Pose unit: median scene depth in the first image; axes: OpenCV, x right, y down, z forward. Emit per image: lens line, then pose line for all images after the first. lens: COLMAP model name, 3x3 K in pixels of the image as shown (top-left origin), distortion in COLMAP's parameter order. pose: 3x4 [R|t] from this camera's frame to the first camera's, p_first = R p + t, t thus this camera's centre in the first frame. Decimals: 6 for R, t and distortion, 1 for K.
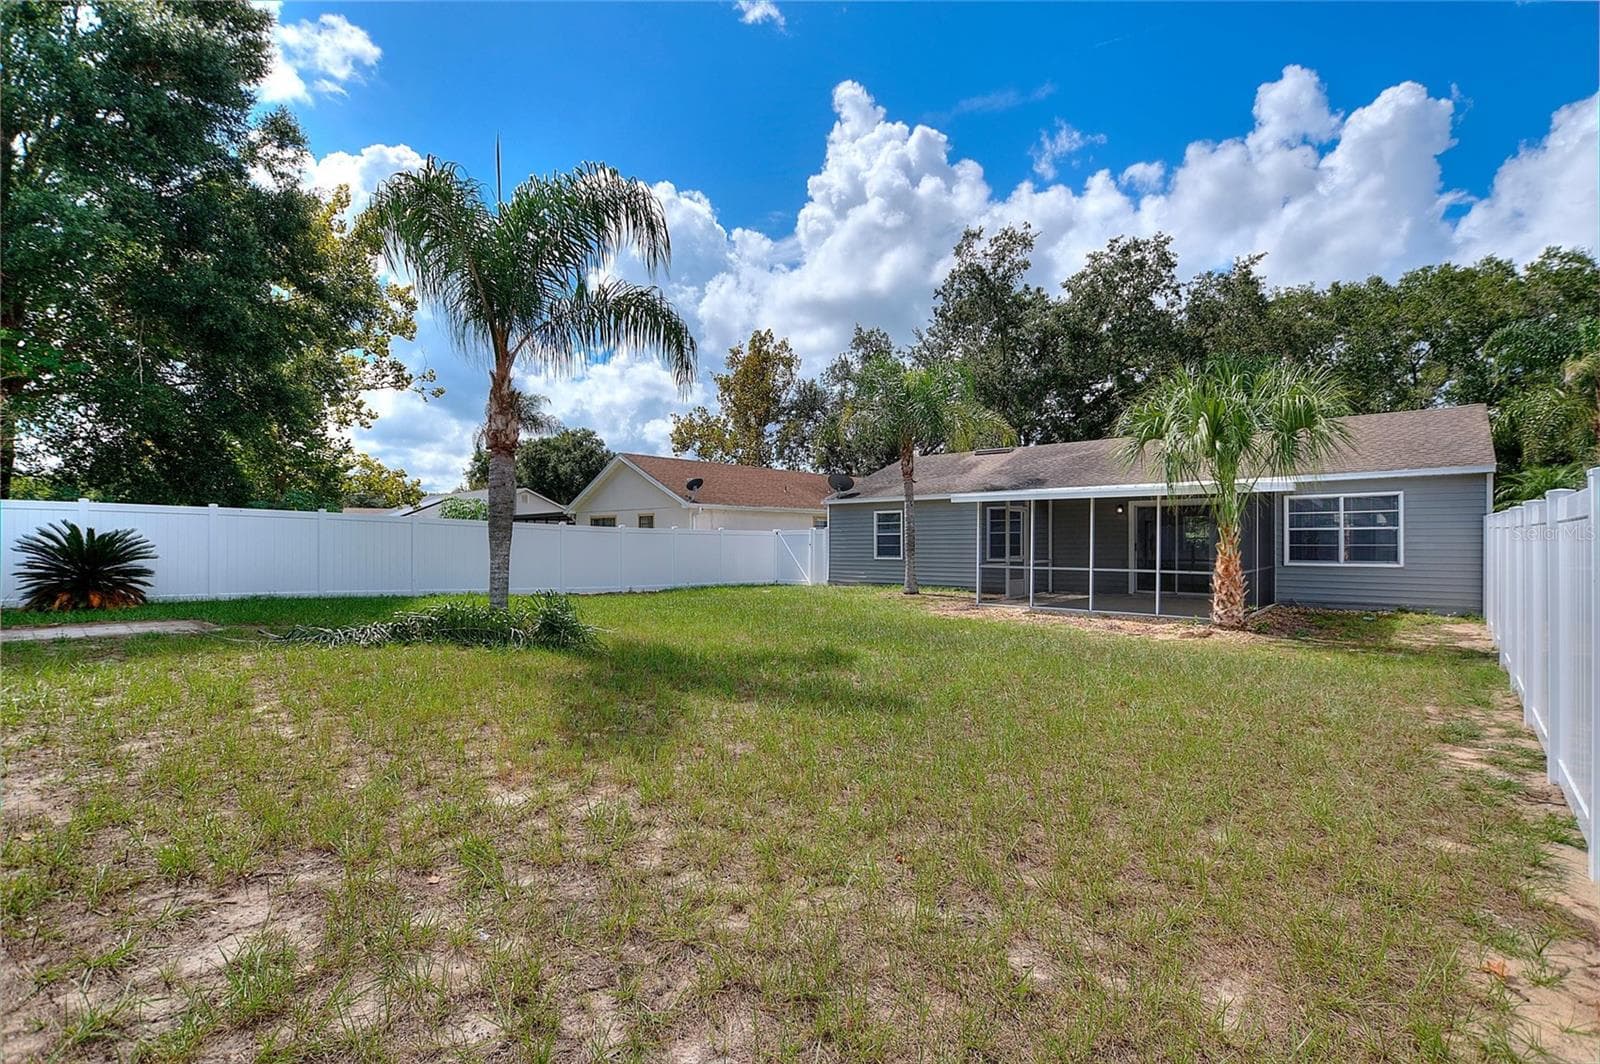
lens RADIAL K [[710.3, 0, 799.0], [0, 710.3, 543.3], [0, 0, 1]] dist [-0.031910, -0.000088]
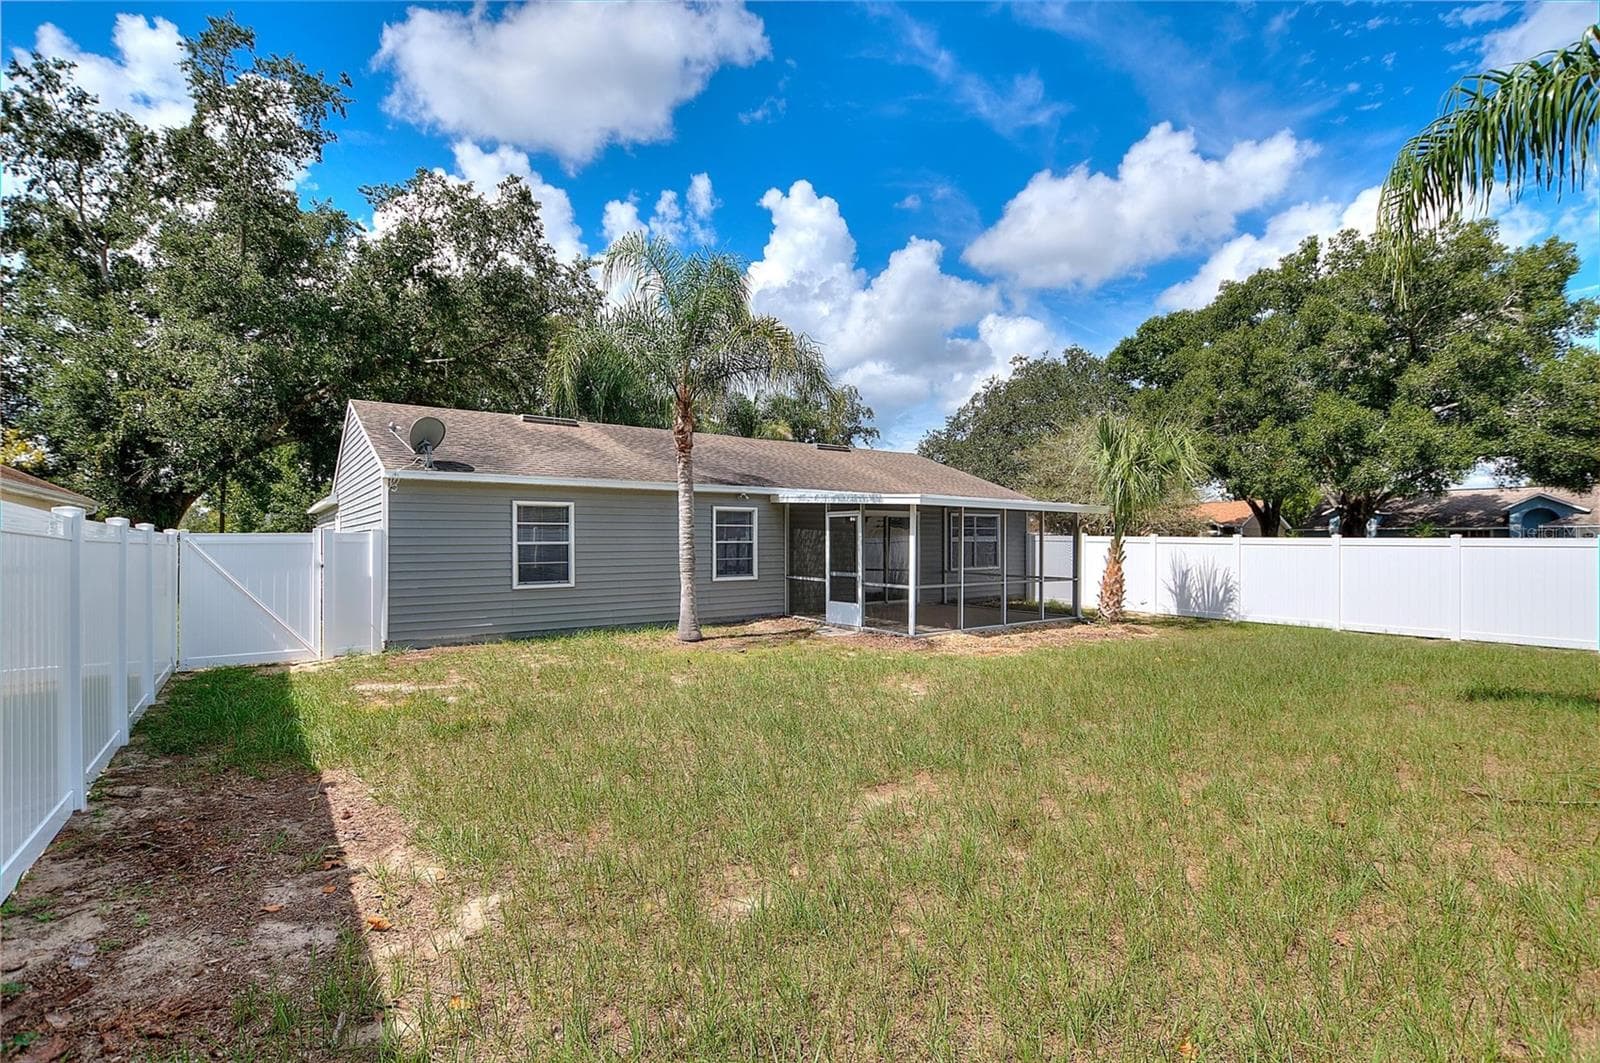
lens RADIAL K [[708.4, 0, 790.4], [0, 708.4, 532.8], [0, 0, 1]] dist [-0.026985, 0.000084]
pose [[0.183641, 0.008468, 0.982957, -0.291454], [0.002850, 0.999954, -0.009147, -0.011875], [-0.982989, 0.004481, 0.183609, 0.541704]]
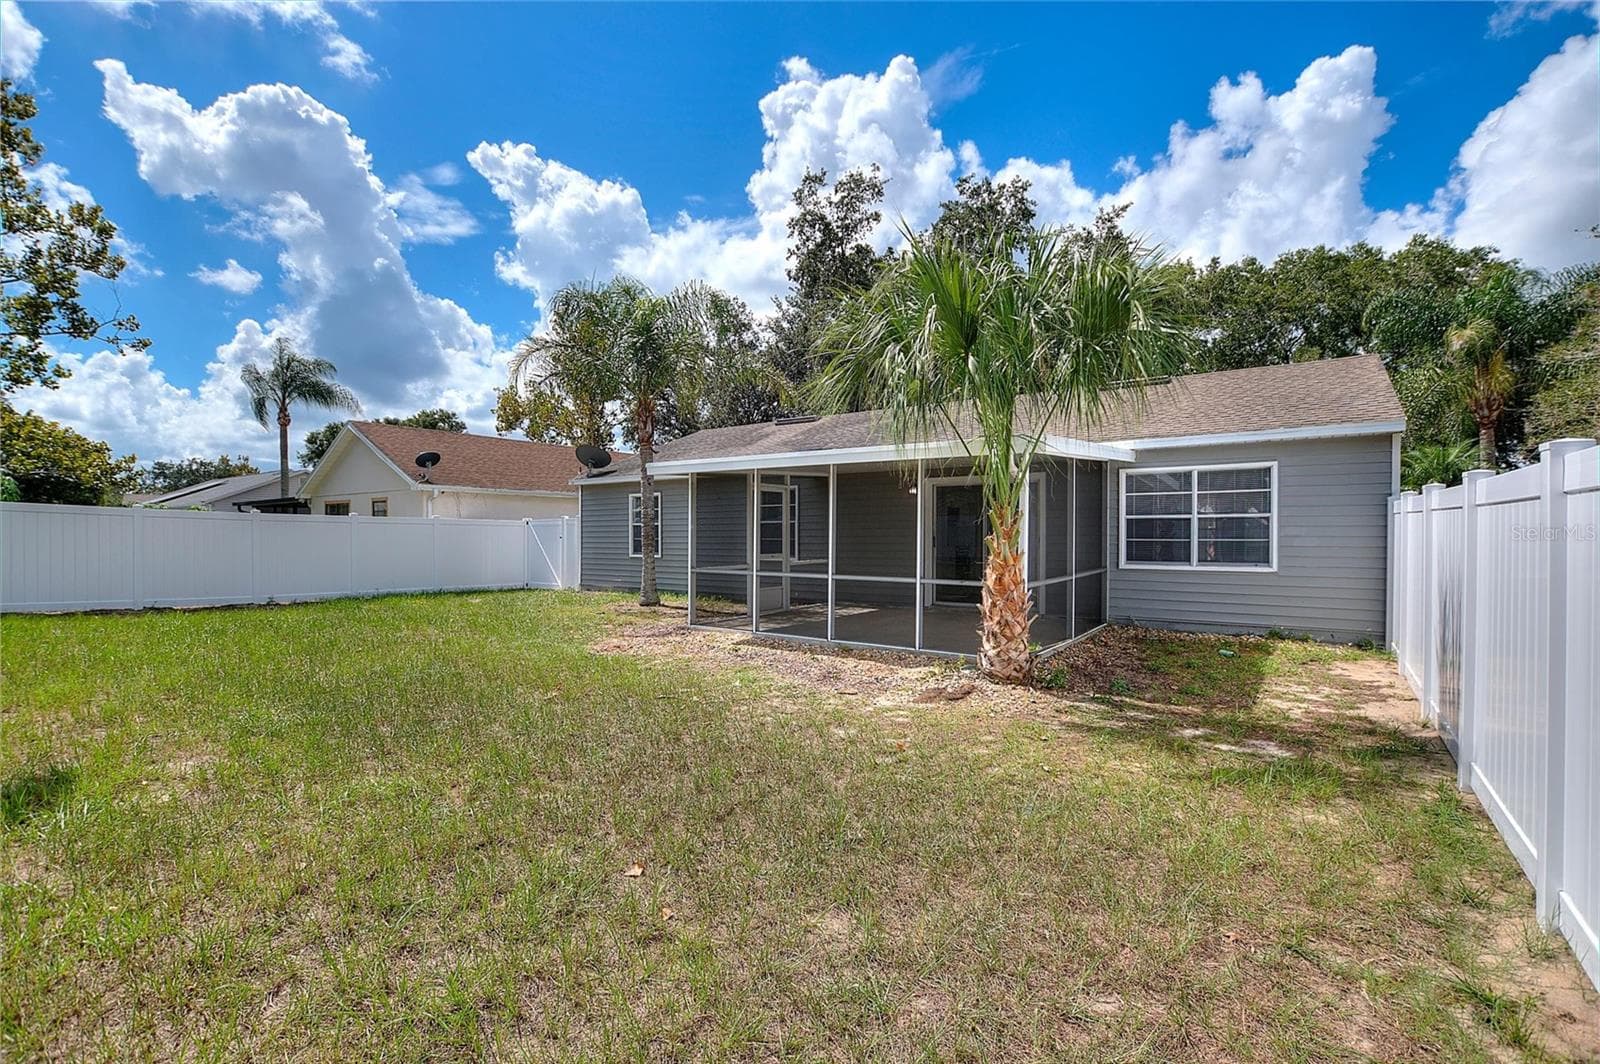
lens RADIAL K [[717.4, 0, 795.2], [0, 717.4, 538.4], [0, 0, 1]] dist [-0.031642, 0.000431]
pose [[0.992874, 0.001287, 0.119161, 0.147579], [-0.001586, 0.999996, 0.002411, 0.000076], [-0.119157, -0.002582, 0.992872, 0.170002]]
